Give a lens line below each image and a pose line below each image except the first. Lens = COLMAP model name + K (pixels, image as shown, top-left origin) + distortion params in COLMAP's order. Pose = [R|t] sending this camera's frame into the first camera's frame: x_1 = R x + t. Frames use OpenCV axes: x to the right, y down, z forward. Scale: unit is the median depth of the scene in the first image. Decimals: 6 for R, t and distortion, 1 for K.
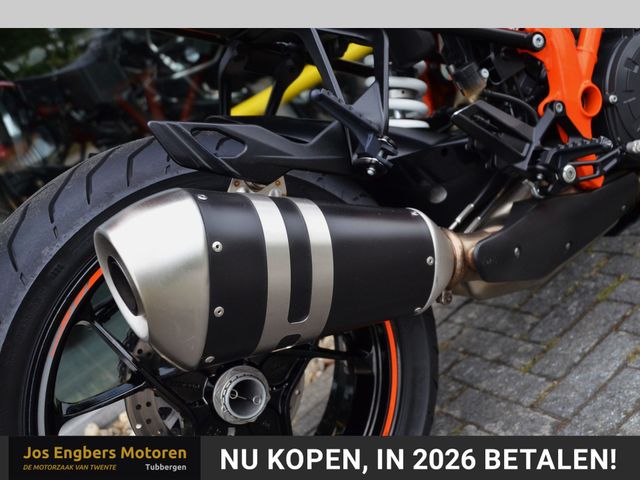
lens RADIAL K [[732.9, 0, 332.2], [0, 732.9, 255.8], [0, 0, 1]] dist [0.022592, 0.025001]
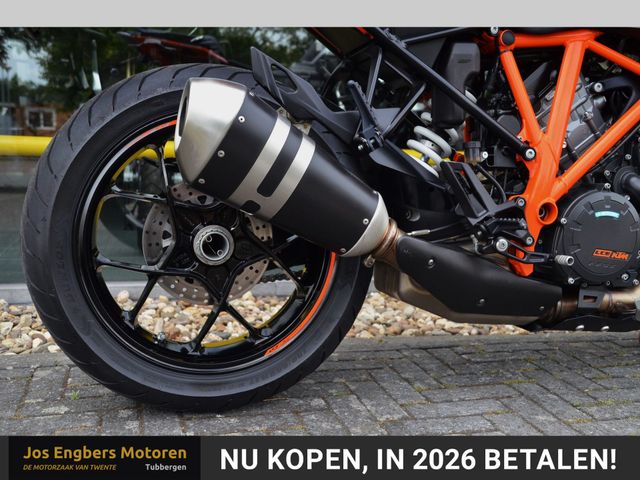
lens RADIAL K [[719.7, 0, 321.4], [0, 719.7, 259.9], [0, 0, 1]] dist [-0.087182, 0.342615]
pose [[0.840493, 0.503403, -0.200391, 0.319430], [-0.527377, 0.844908, -0.089467, 0.204093], [0.124274, 0.180878, 0.975623, -0.325680]]
